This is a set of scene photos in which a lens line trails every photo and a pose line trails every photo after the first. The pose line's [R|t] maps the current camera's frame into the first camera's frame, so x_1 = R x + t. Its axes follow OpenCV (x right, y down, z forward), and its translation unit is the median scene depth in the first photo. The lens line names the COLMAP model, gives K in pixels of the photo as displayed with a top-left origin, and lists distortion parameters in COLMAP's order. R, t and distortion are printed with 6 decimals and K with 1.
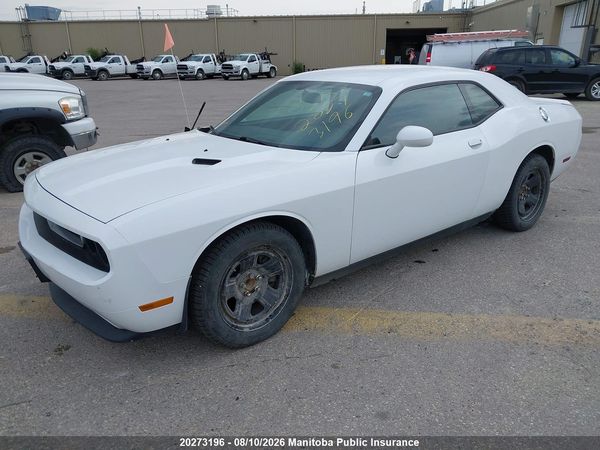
lens RADIAL K [[473.3, 0, 298.7], [0, 473.3, 224.4], [0, 0, 1]] dist [0.009957, -0.007165]
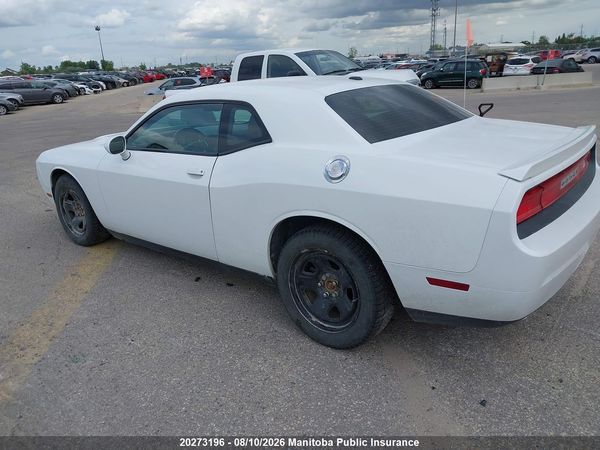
lens RADIAL K [[473.3, 0, 289.0], [0, 473.3, 224.4], [0, 0, 1]] dist [0.009957, -0.007165]
pose [[0.199555, 0.310074, -0.929533, 1.477875], [-0.276668, 0.927845, 0.250115, -0.409813], [0.940017, 0.207261, 0.270943, 1.122484]]
